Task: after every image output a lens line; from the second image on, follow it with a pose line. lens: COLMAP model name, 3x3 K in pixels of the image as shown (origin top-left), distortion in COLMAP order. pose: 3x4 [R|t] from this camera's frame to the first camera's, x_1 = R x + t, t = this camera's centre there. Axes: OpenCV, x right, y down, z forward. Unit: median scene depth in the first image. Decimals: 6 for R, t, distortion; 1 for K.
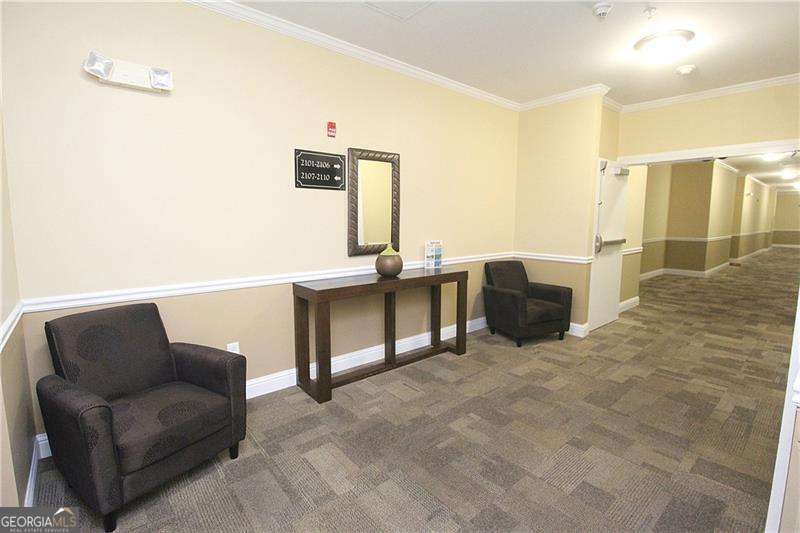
lens RADIAL K [[370.9, 0, 400.5], [0, 370.9, 260.4], [0, 0, 1]] dist [-0.003657, -0.000585]
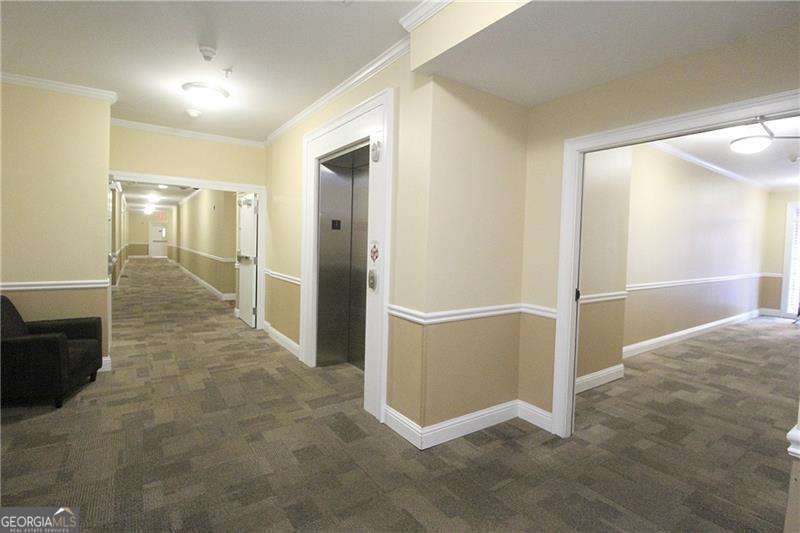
lens RADIAL K [[376.9, 0, 404.8], [0, 376.9, 258.5], [0, 0, 1]] dist [-0.017271, -0.000451]
pose [[0.094922, -0.044007, 0.994512, -0.393531], [0.086997, 0.995567, 0.035750, -0.035544], [-0.991676, 0.083126, 0.098329, 0.252955]]
